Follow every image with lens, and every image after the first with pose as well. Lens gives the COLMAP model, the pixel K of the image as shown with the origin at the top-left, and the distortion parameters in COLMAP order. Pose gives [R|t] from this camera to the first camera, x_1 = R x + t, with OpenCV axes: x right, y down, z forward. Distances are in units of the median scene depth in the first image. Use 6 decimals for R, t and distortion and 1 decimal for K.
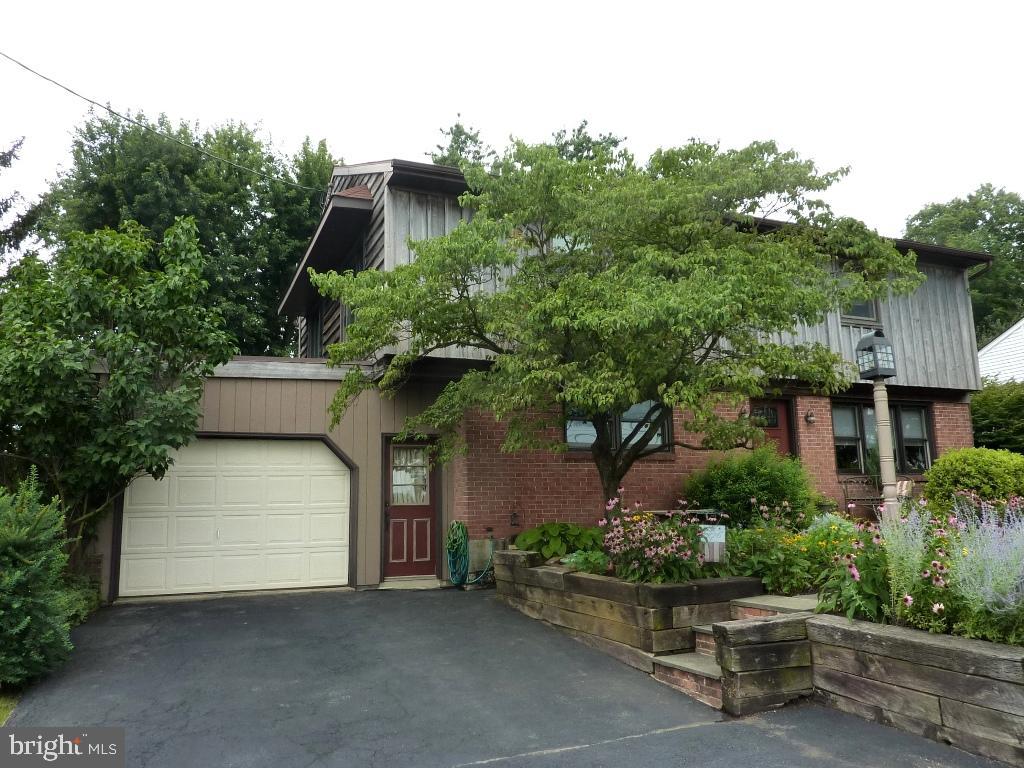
lens RADIAL K [[751.5, 0, 512.0], [0, 751.5, 384.0], [0, 0, 1]] dist [-0.025038, -0.000755]
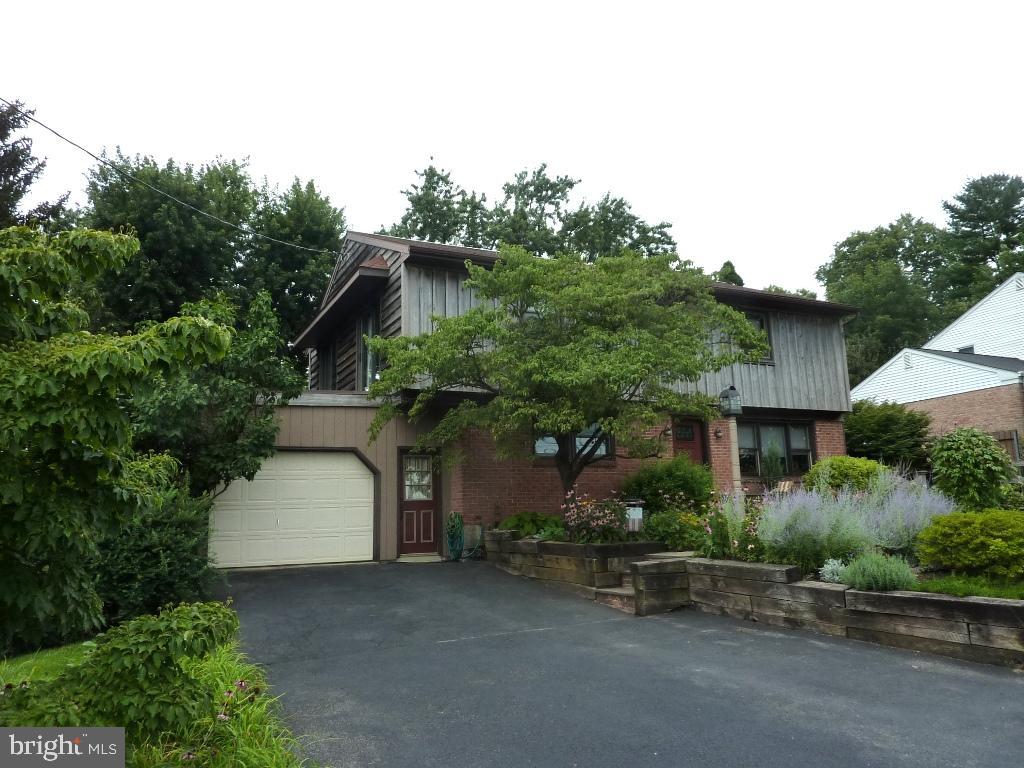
lens RADIAL K [[751.5, 0, 512.0], [0, 751.5, 384.0], [0, 0, 1]] dist [-0.025038, -0.000755]
pose [[0.998188, 0.003019, 0.060092, -0.059187], [-0.002442, 0.999950, -0.009672, -0.038793], [-0.060118, 0.009508, 0.998146, -0.404281]]
